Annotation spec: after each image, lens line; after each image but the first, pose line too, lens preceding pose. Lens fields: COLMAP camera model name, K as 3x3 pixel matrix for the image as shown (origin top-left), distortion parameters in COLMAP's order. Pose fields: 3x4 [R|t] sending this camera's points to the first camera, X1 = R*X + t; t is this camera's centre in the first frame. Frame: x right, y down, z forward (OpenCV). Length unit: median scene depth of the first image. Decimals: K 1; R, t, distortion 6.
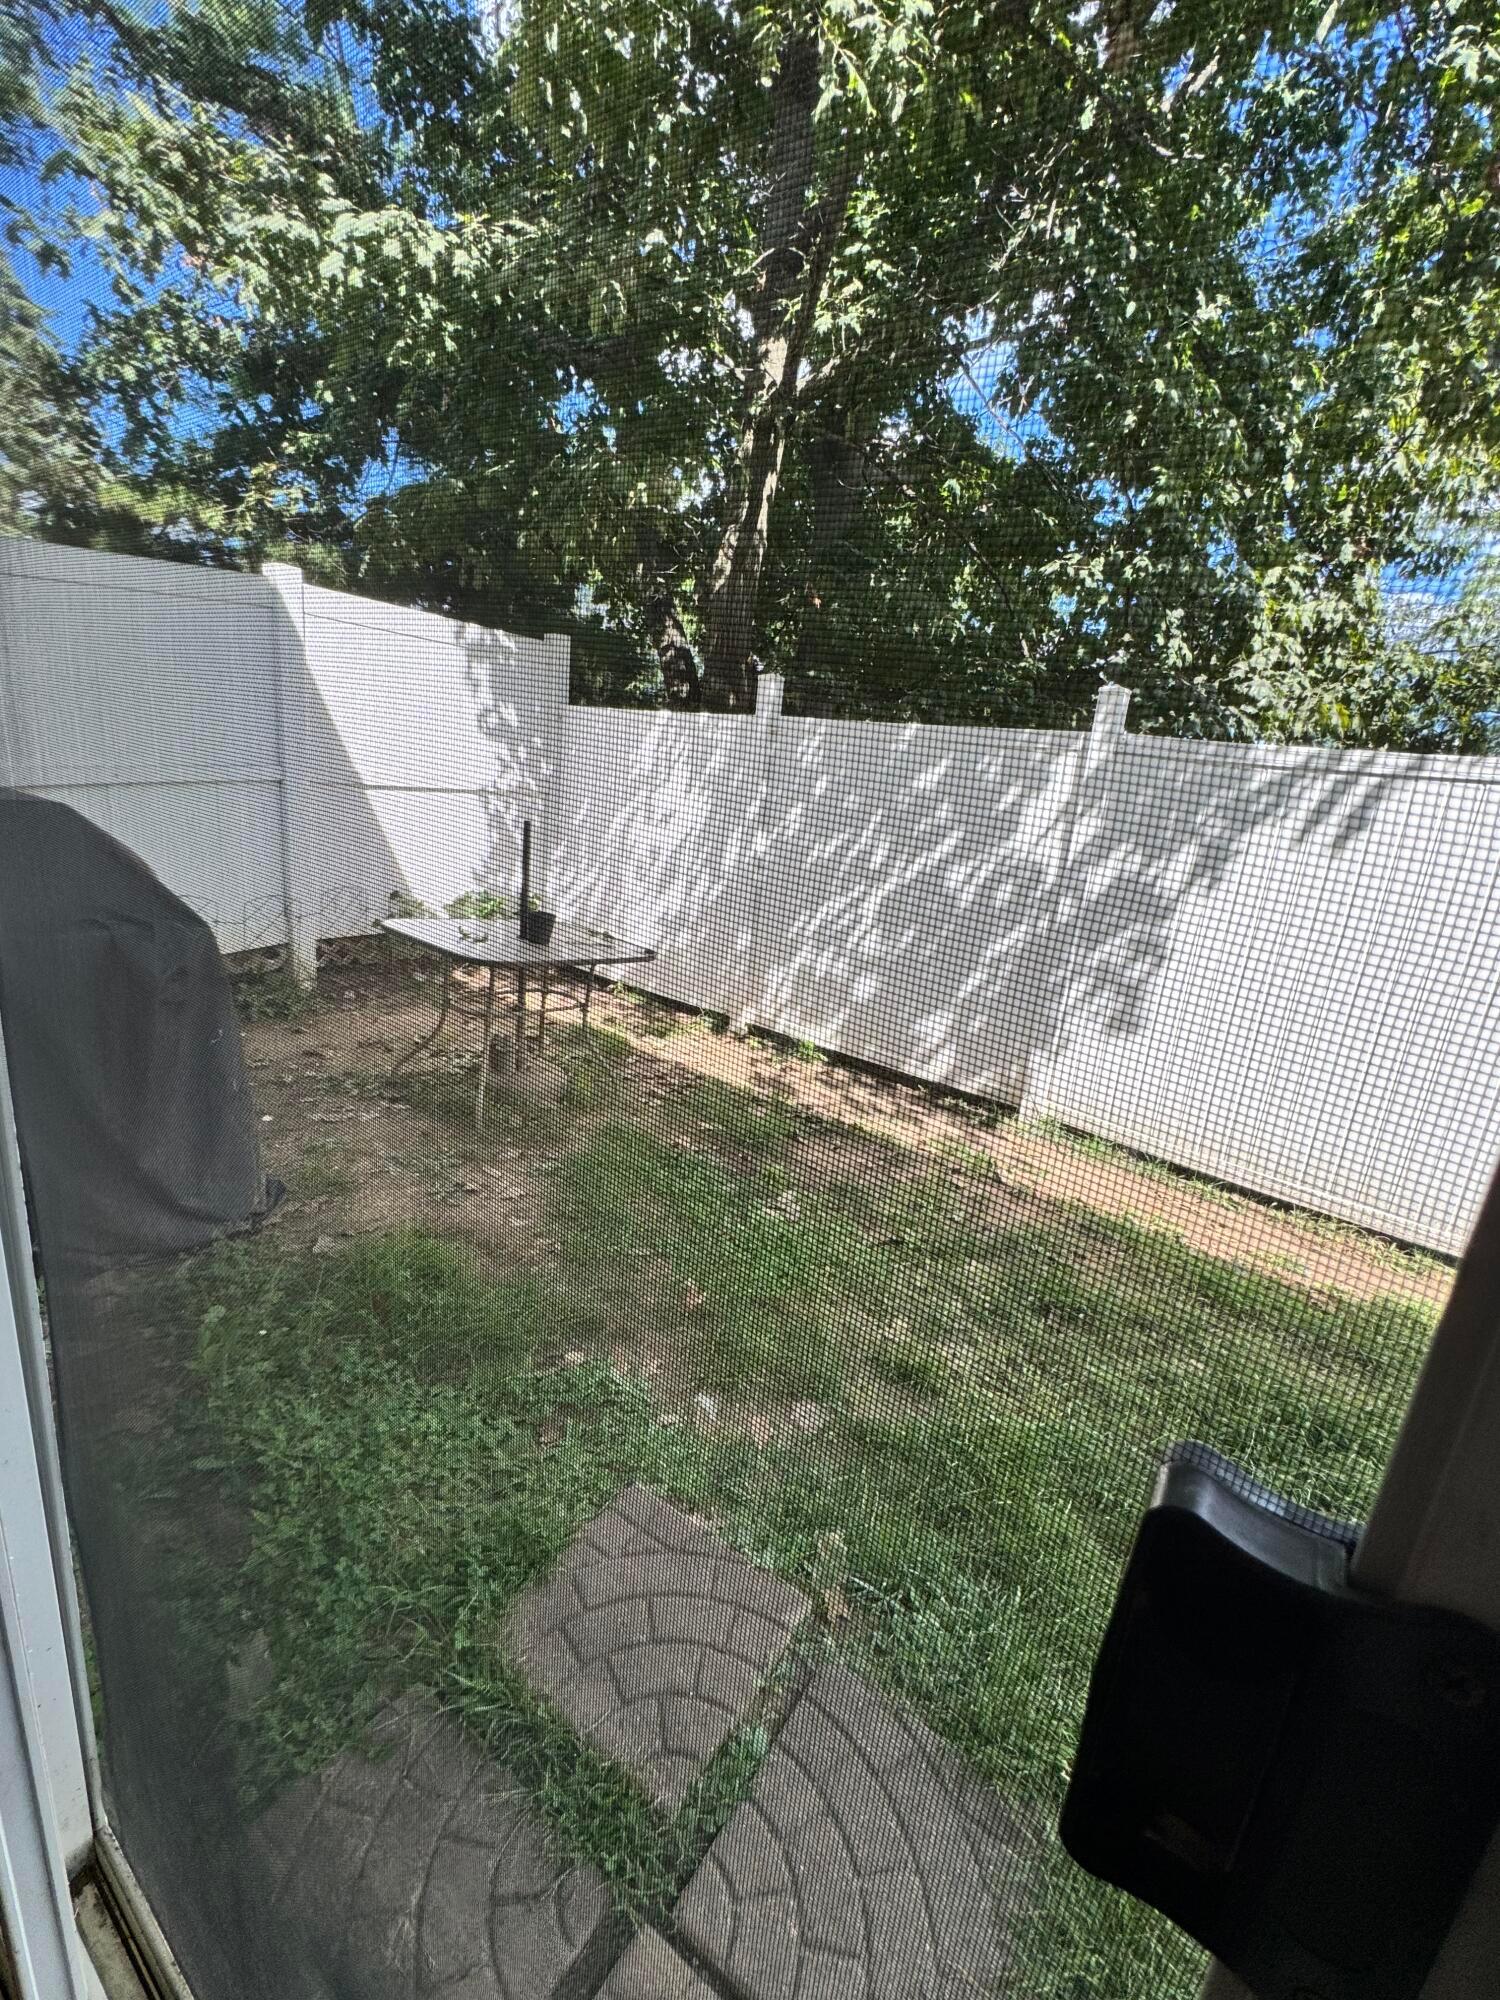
lens RADIAL K [[851.9, 0, 752.4], [0, 851.9, 992.5], [0, 0, 1]] dist [-0.001696, 0.000236]
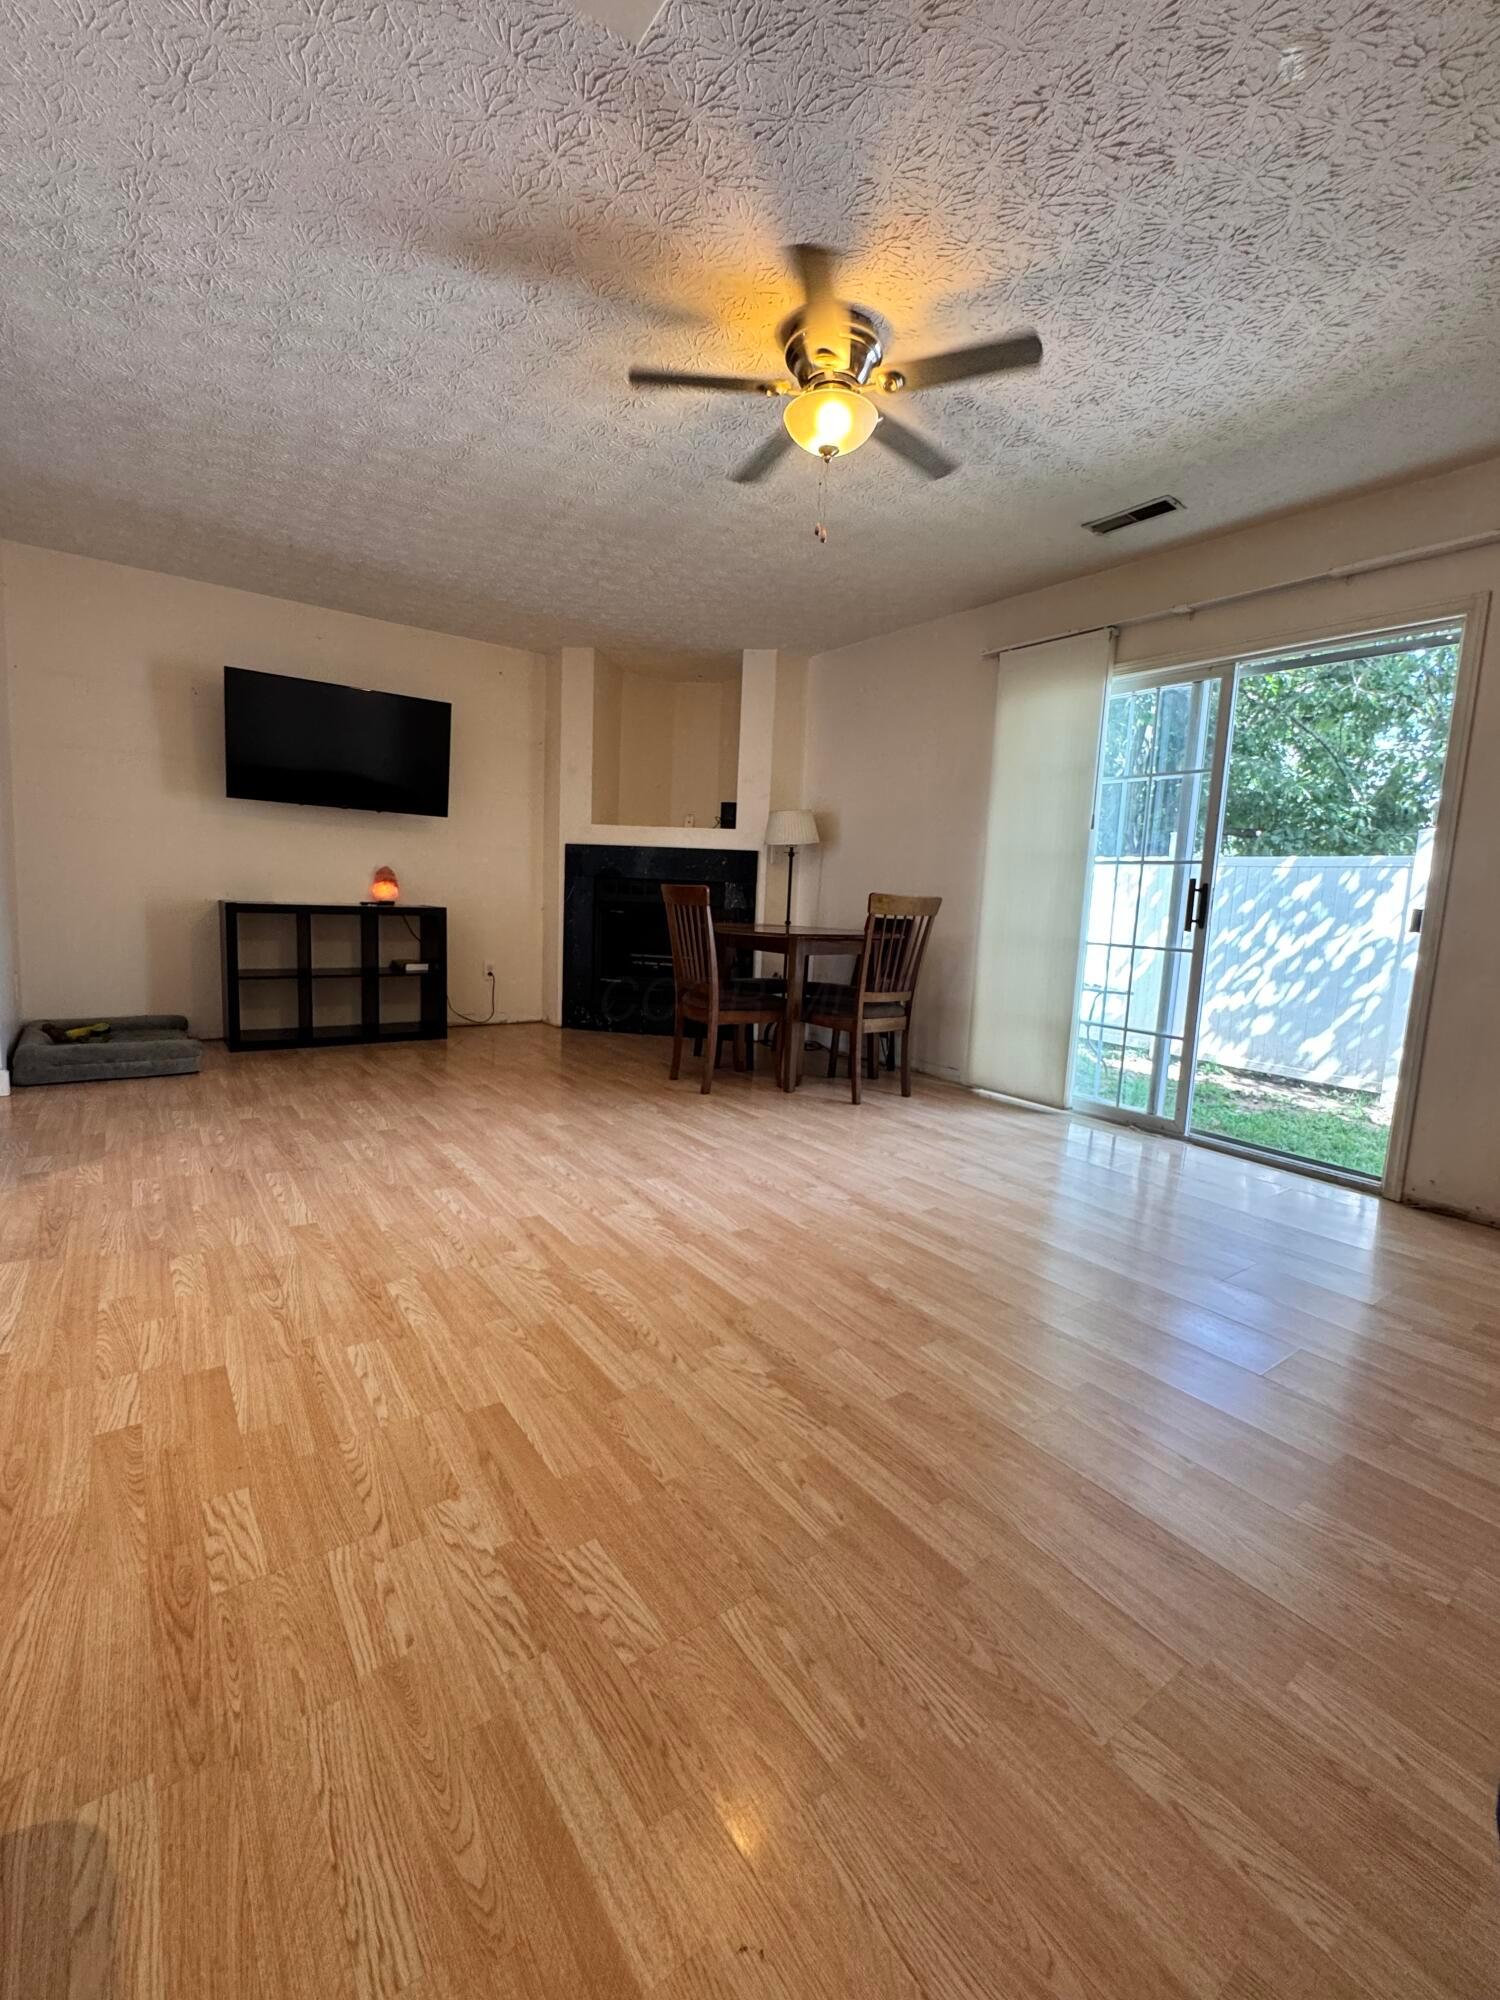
lens RADIAL K [[851.9, 0, 751.1], [0, 851.9, 1005.6], [0, 0, 1]] dist [-0.001696, 0.000236]
pose [[0.958152, -0.014923, -0.285872, -0.328701], [-0.026865, 0.989545, -0.141697, 0.214094], [0.284998, 0.143447, 0.947734, -0.763309]]
